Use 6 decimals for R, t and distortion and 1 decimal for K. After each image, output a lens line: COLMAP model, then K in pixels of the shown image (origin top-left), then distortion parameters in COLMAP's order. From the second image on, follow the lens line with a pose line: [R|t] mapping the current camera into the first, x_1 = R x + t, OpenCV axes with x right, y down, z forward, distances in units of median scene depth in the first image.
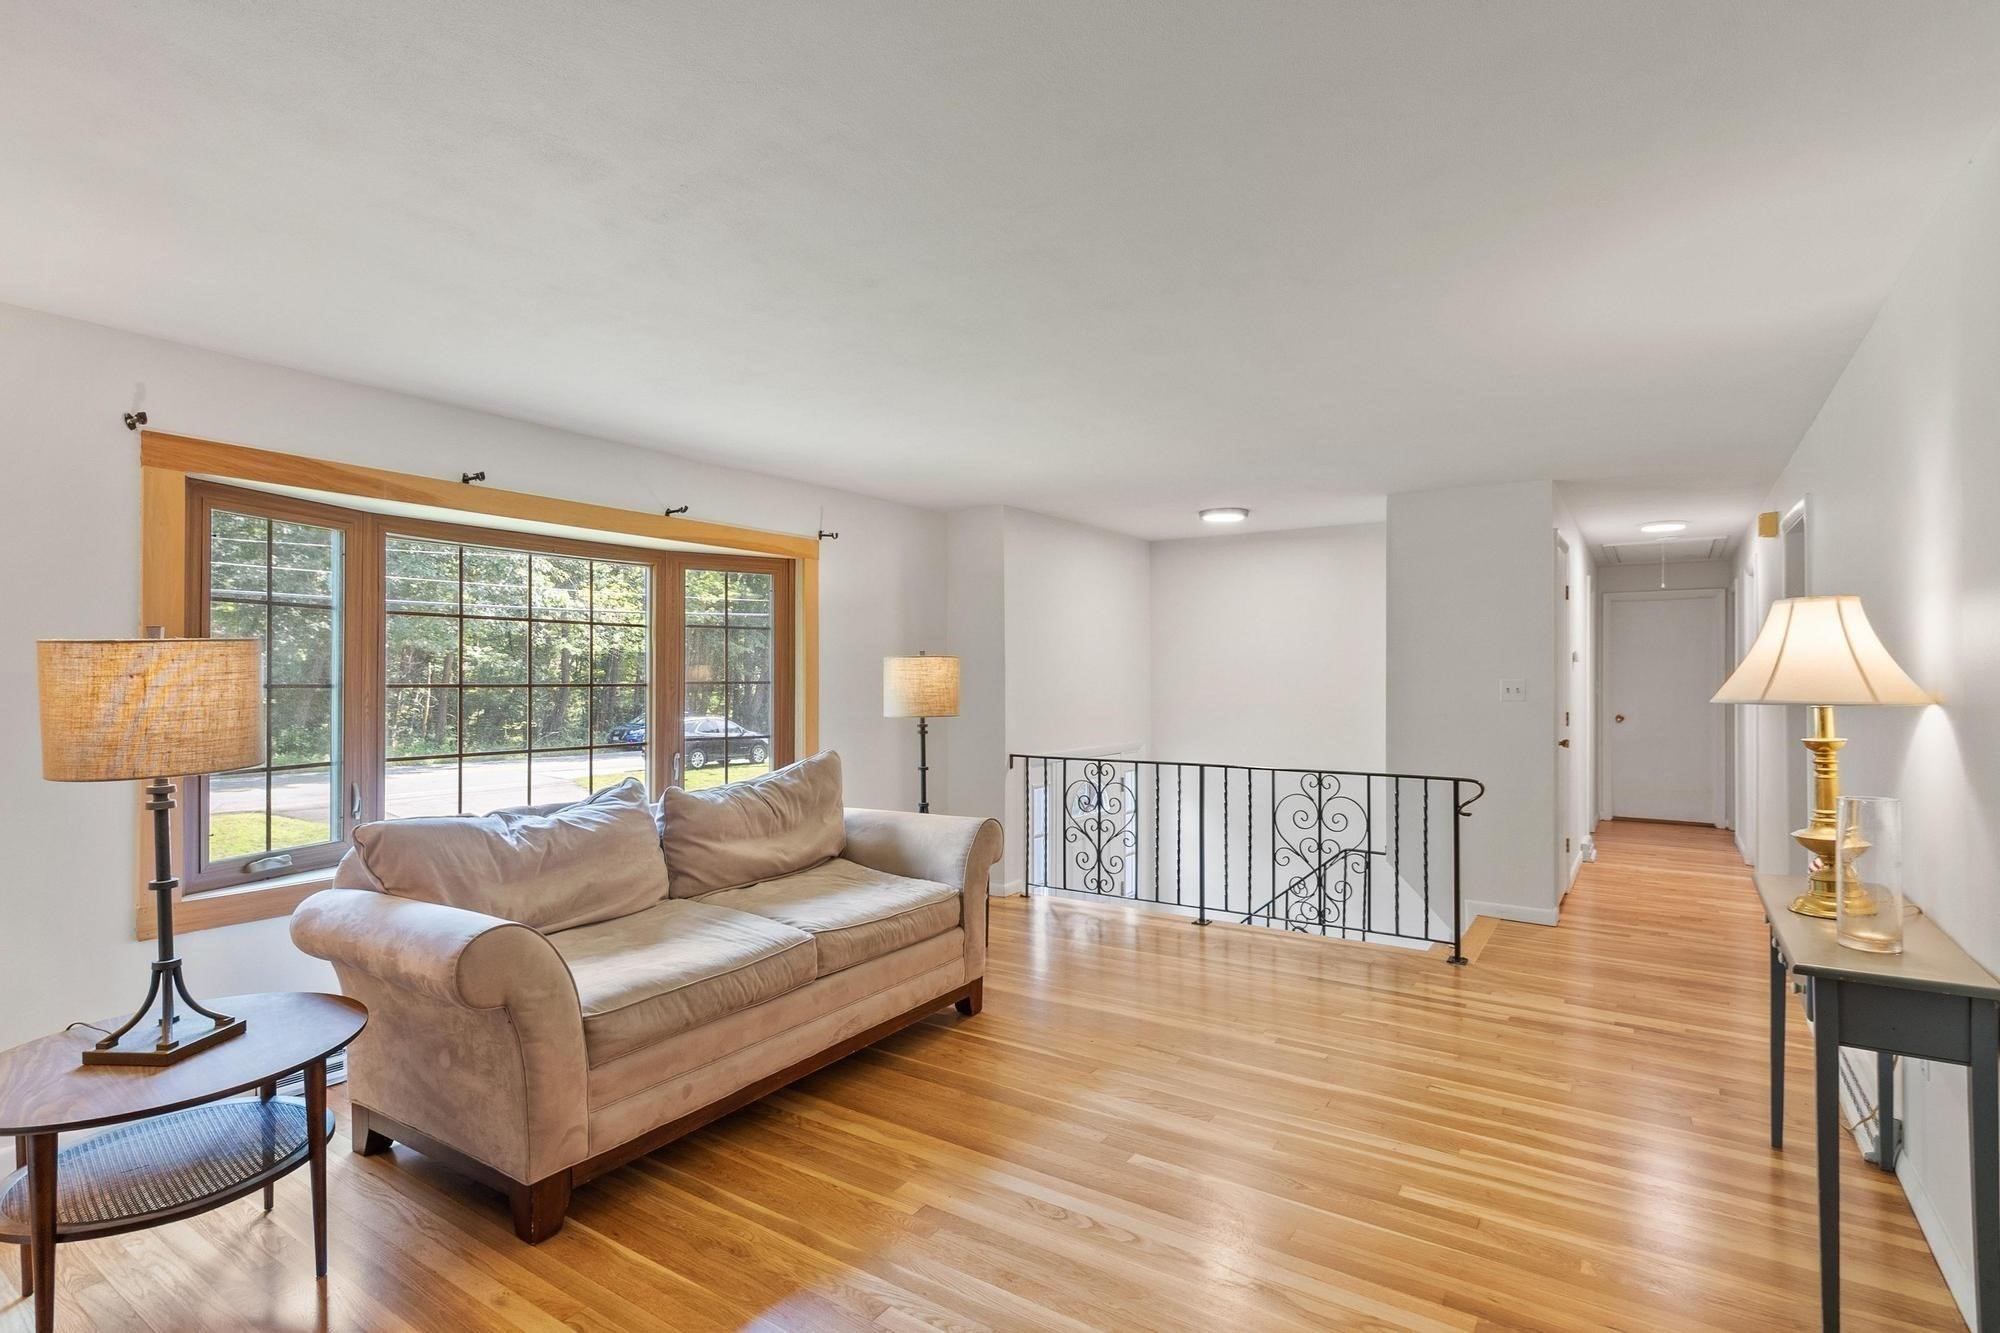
lens RADIAL K [[960.2, 0, 1000.0], [0, 960.2, 666.5], [0, 0, 1]] dist [0.002348, 0.000533]
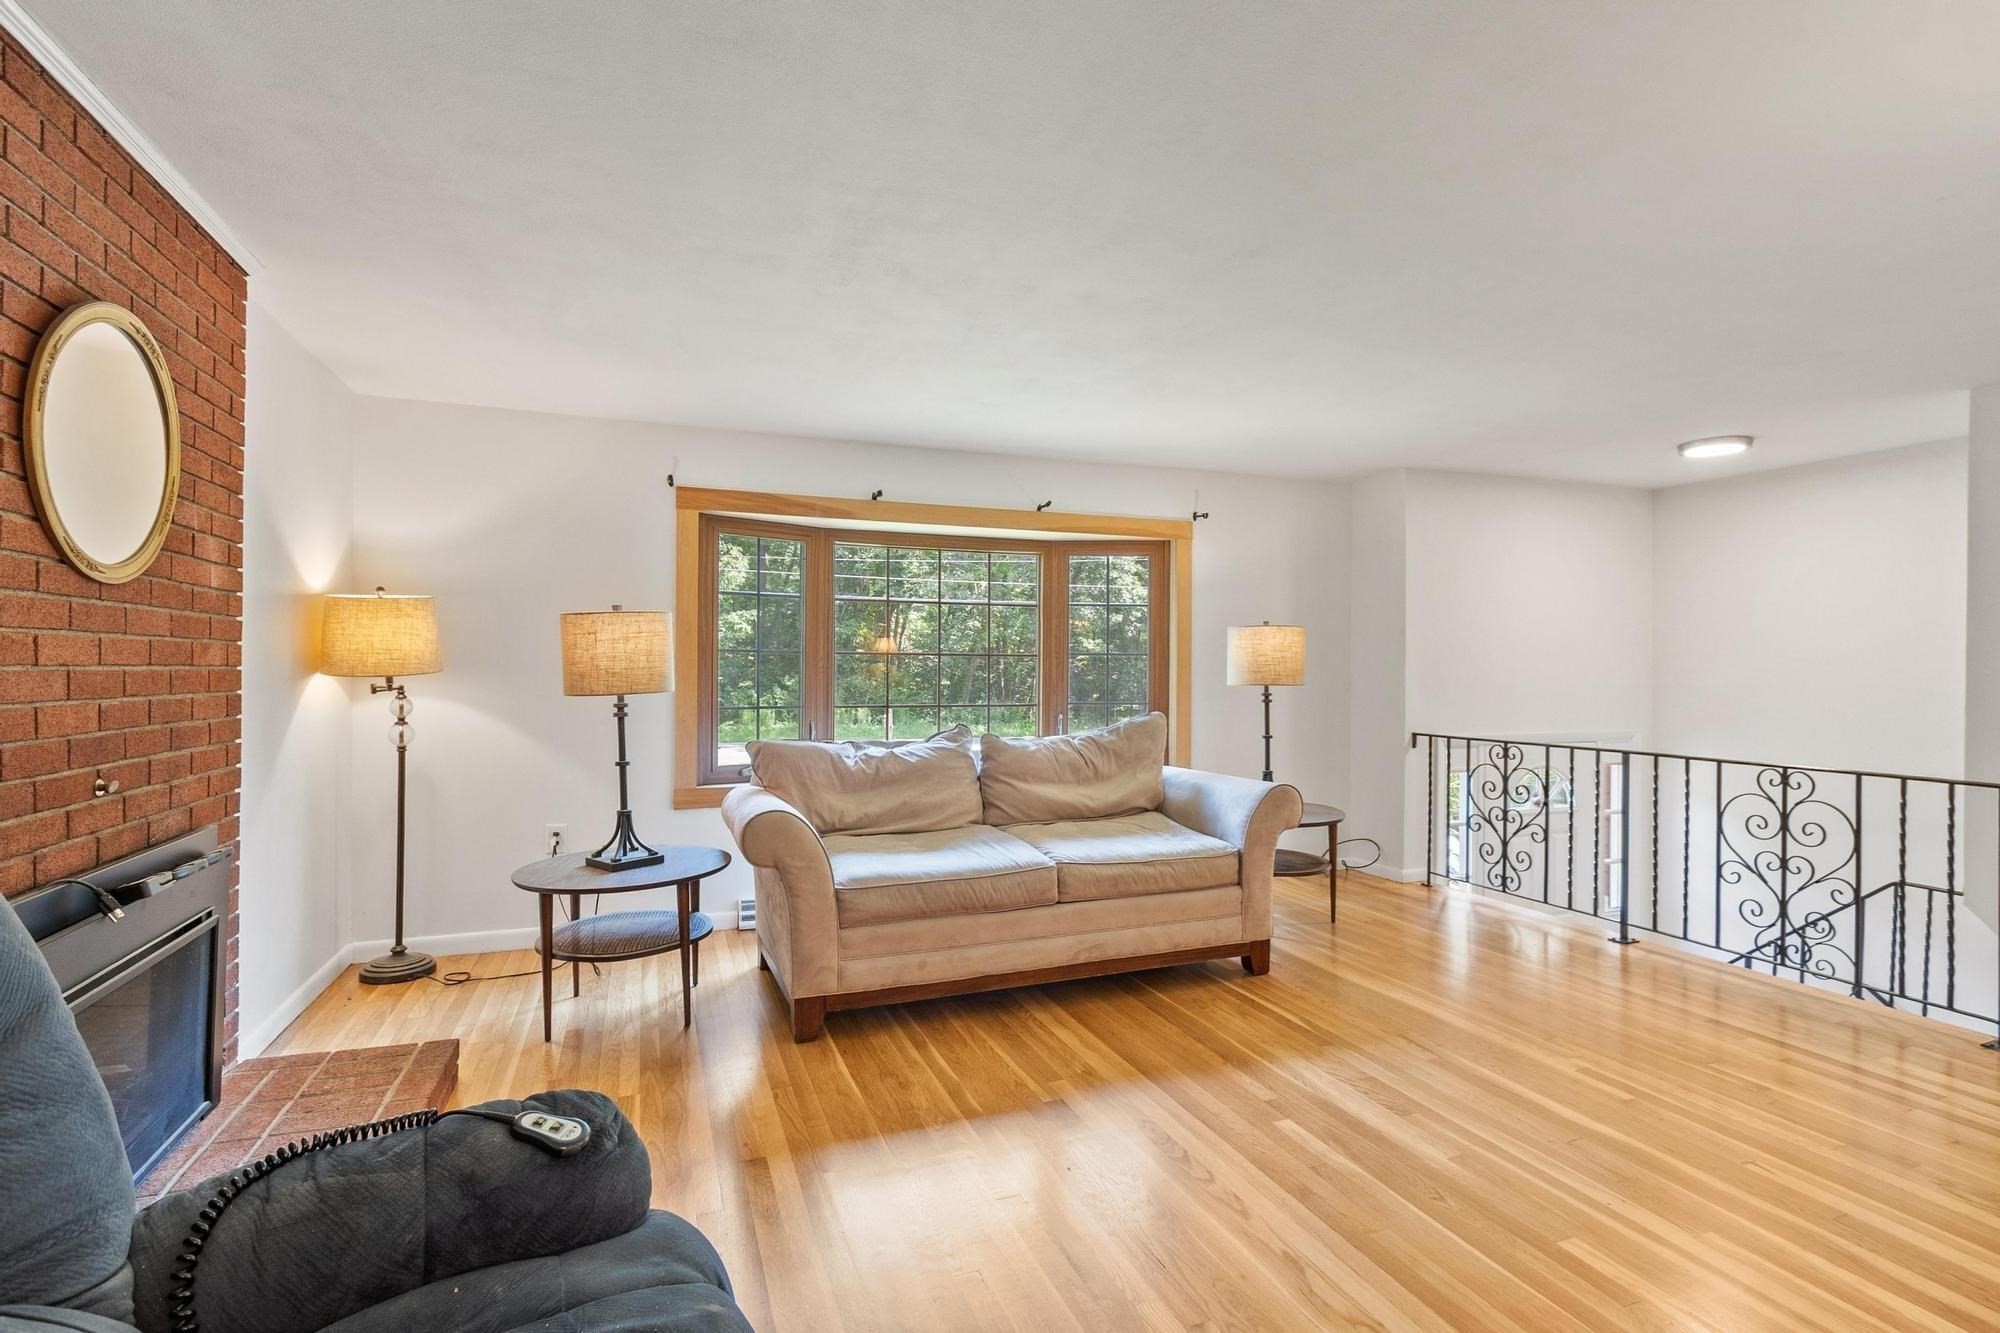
lens RADIAL K [[927.7, 0, 1003.5], [0, 927.7, 659.7], [0, 0, 1]] dist [-0.001524, -0.000270]
pose [[0.818505, -0.000903, -0.574498, 0.337299], [0.002294, 0.999996, 0.001697, 0.029506], [0.574494, -0.002707, 0.818504, 0.049743]]
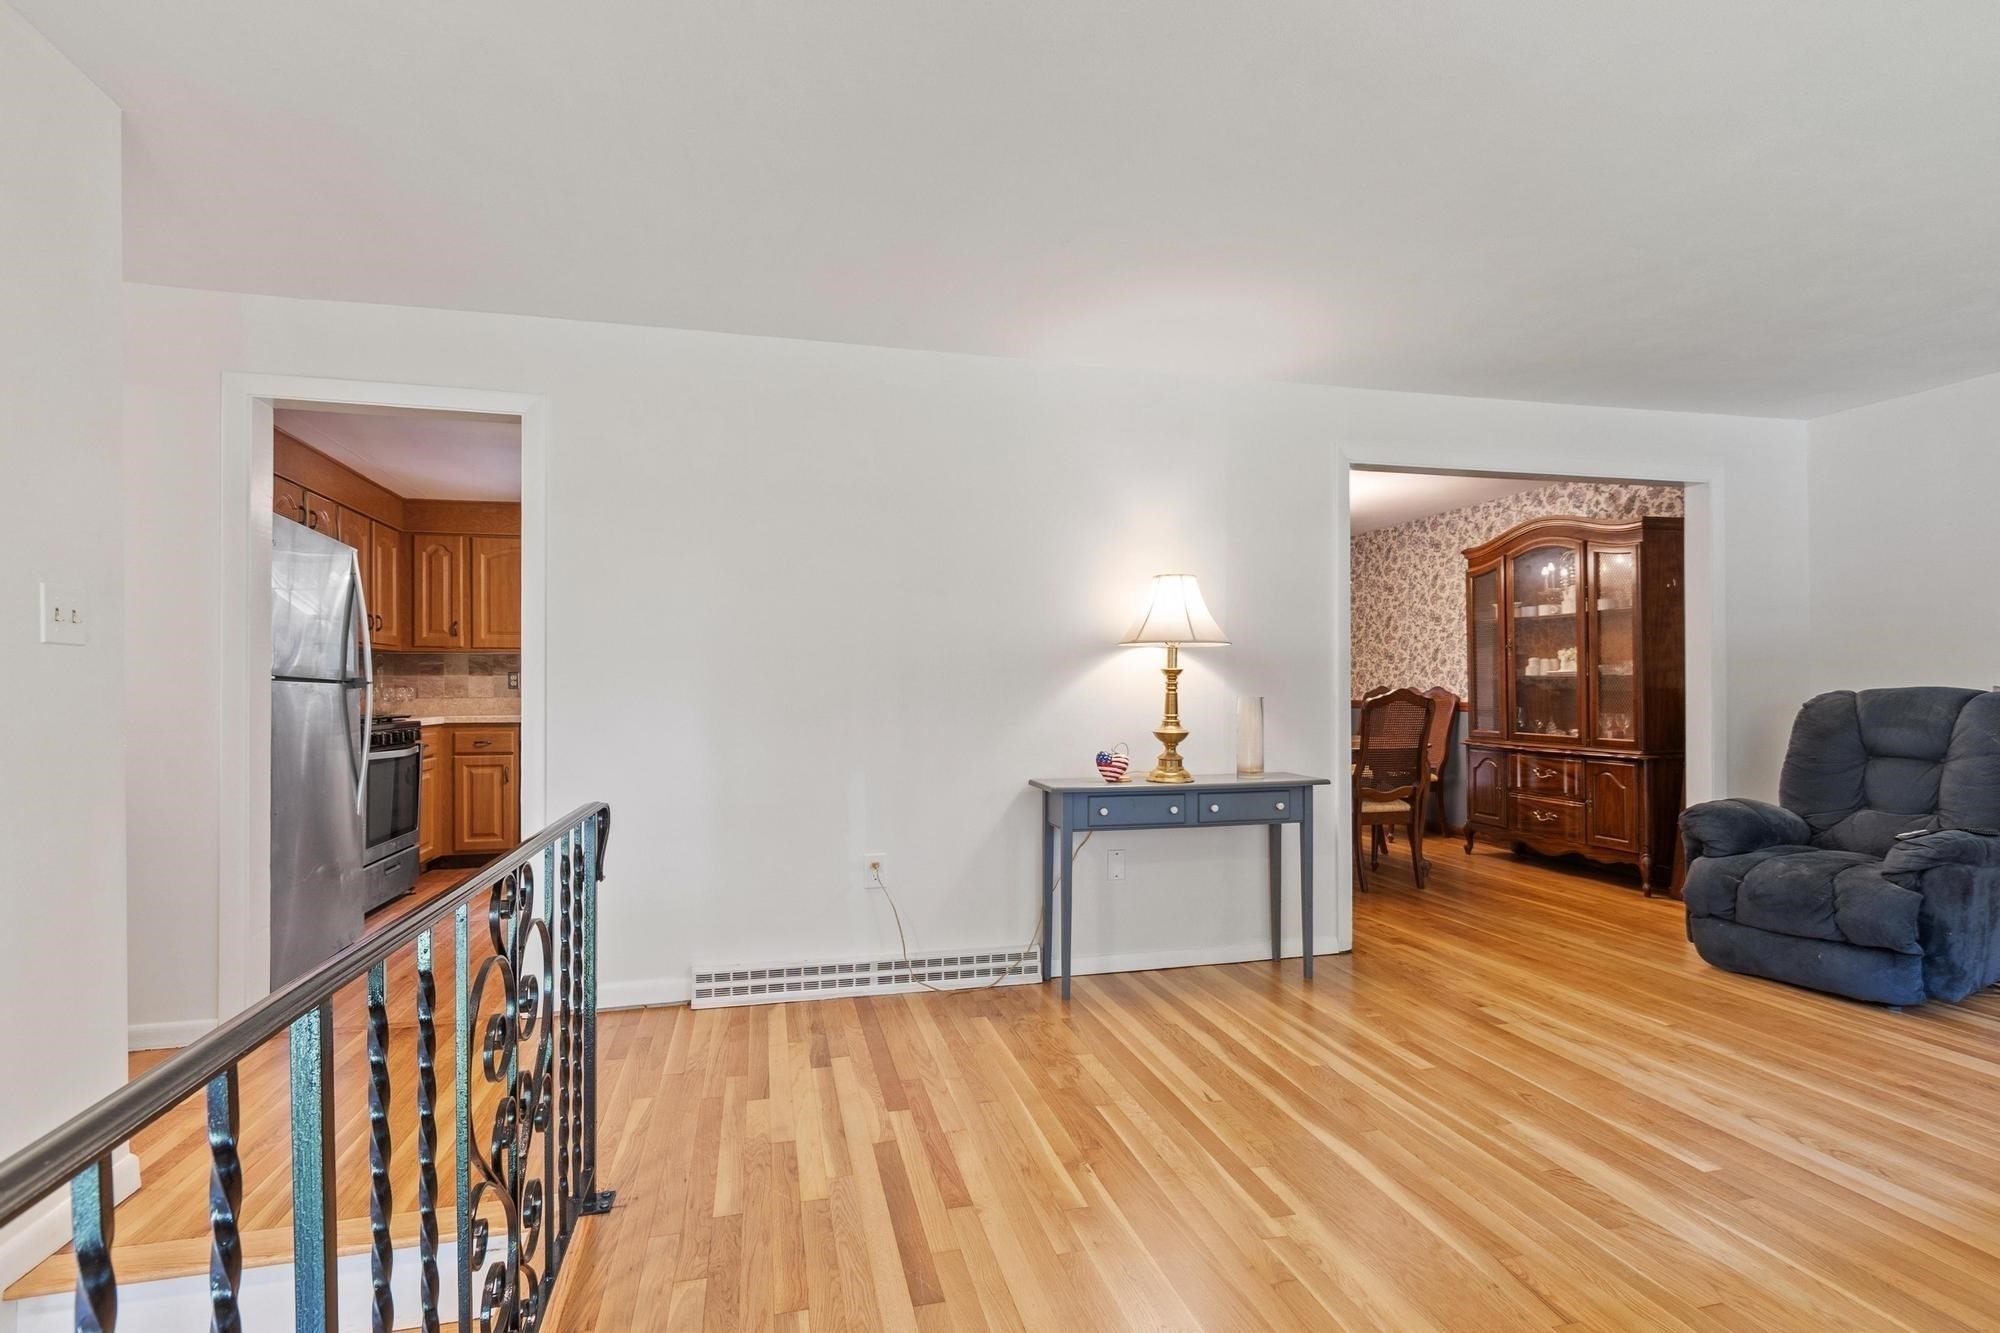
lens RADIAL K [[931.9, 0, 1000.0], [0, 931.9, 666.5], [0, 0, 1]] dist [0.000757, -0.000198]
pose [[-0.742302, 0.017684, 0.669832, 0.035802], [-0.003365, 0.999541, -0.030118, 0.079055], [-0.670057, -0.024610, -0.741901, 1.515655]]
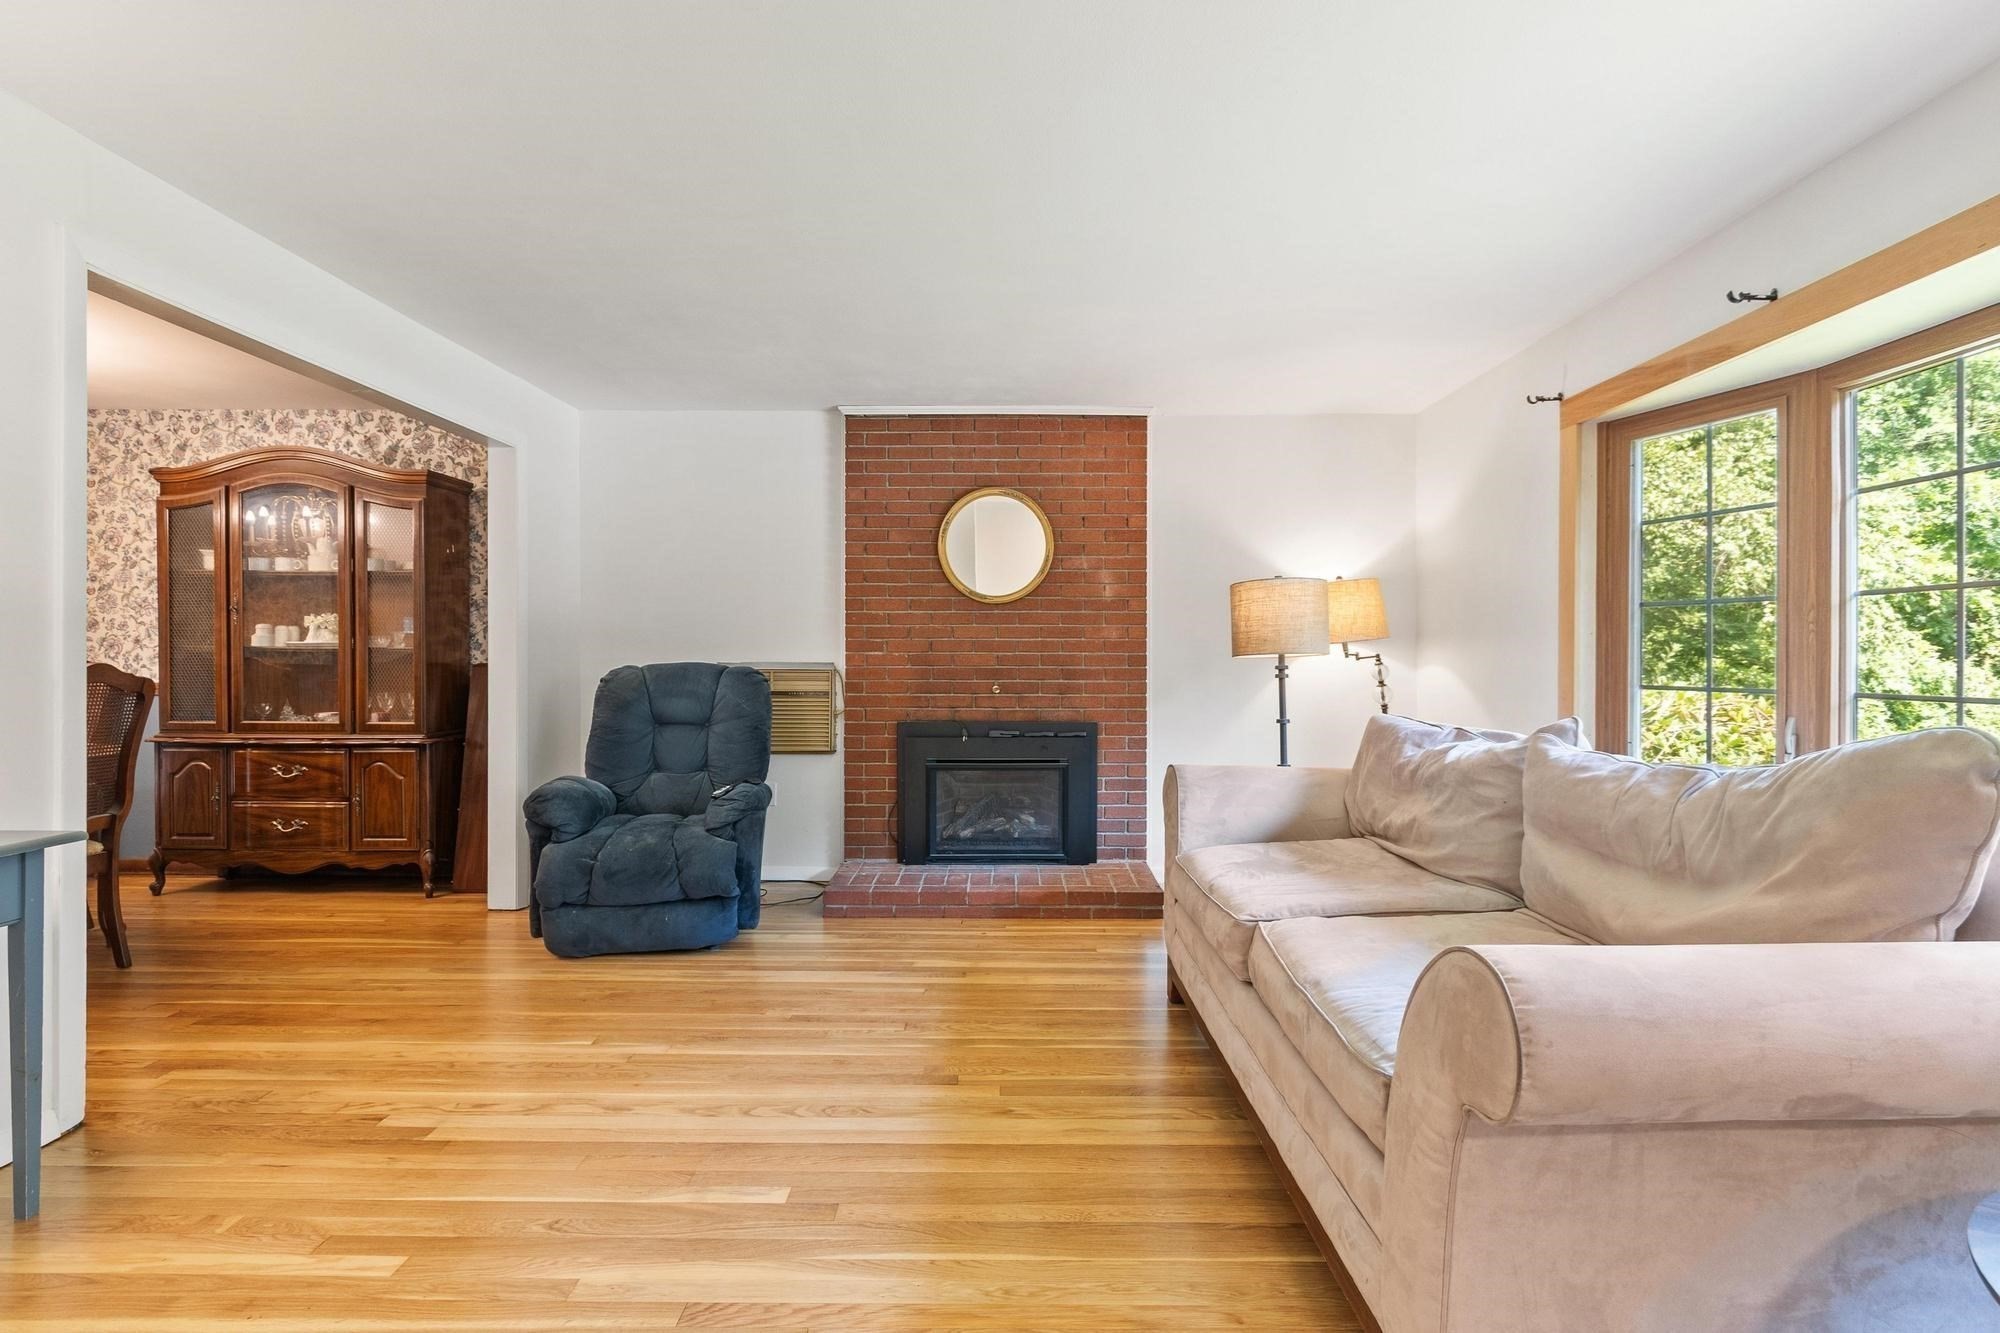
lens RADIAL K [[927.7, 0, 1003.5], [0, 927.7, 659.7], [0, 0, 1]] dist [-0.001524, -0.000270]
pose [[-0.837102, -0.001357, -0.547044, 0.293666], [0.004699, 0.999942, -0.009670, 0.077055], [0.547026, -0.010665, -0.837048, 1.279175]]
